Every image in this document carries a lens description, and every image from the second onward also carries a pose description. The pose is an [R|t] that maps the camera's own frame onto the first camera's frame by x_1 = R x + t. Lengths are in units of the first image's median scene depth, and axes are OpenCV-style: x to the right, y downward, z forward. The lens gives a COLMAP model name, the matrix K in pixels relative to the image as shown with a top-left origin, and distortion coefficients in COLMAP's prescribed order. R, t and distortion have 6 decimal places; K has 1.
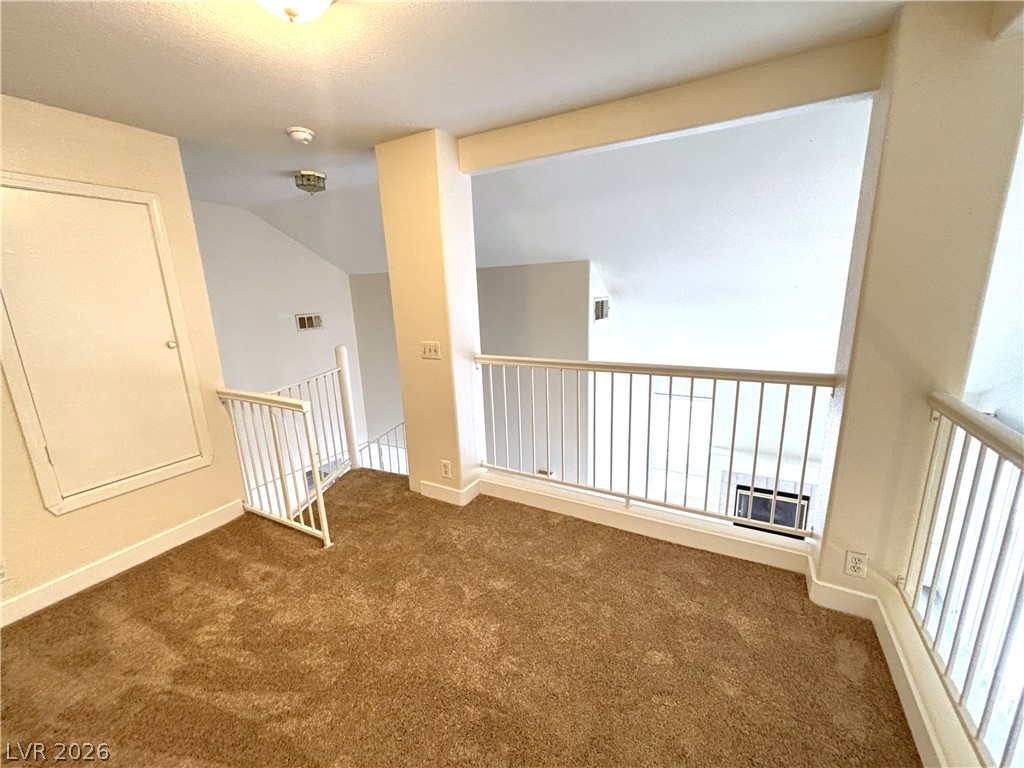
lens RADIAL K [[410.7, 0, 513.1], [0, 410.7, 385.5], [0, 0, 1]] dist [0.000573, 0.000710]
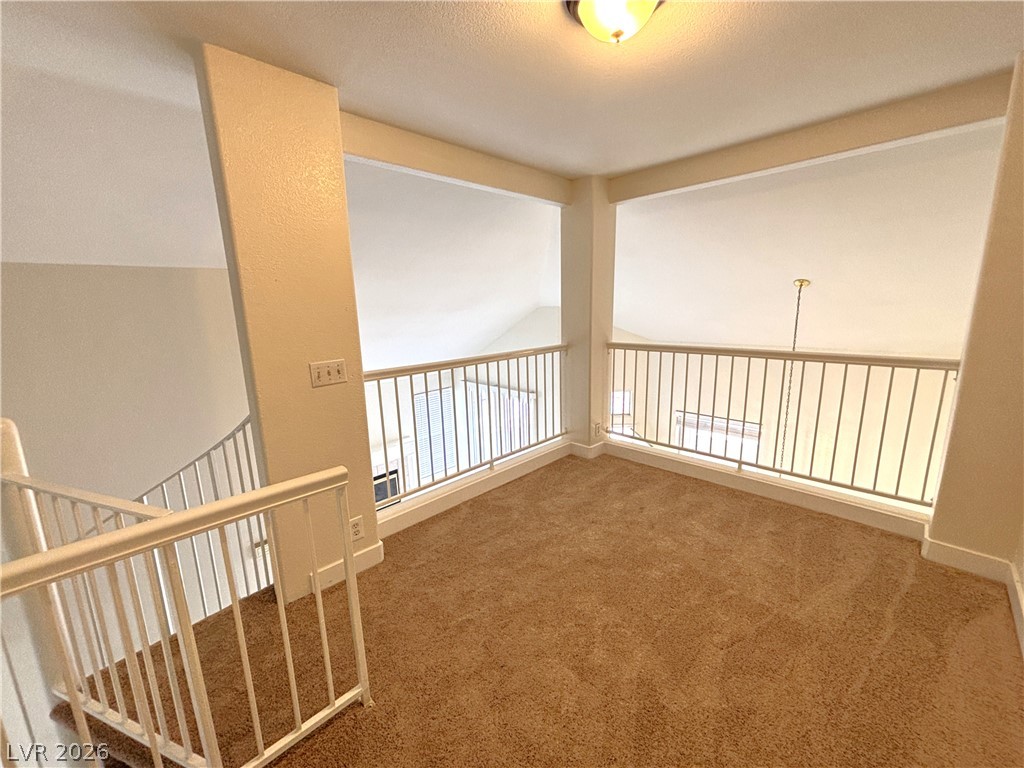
lens RADIAL K [[410.7, 0, 513.1], [0, 410.7, 385.5], [0, 0, 1]] dist [0.000573, 0.000710]
pose [[0.286835, -0.169122, 0.942933, -0.796713], [0.238219, 0.965968, 0.100789, -0.060608], [-0.927889, 0.195715, 0.317362, 0.471914]]
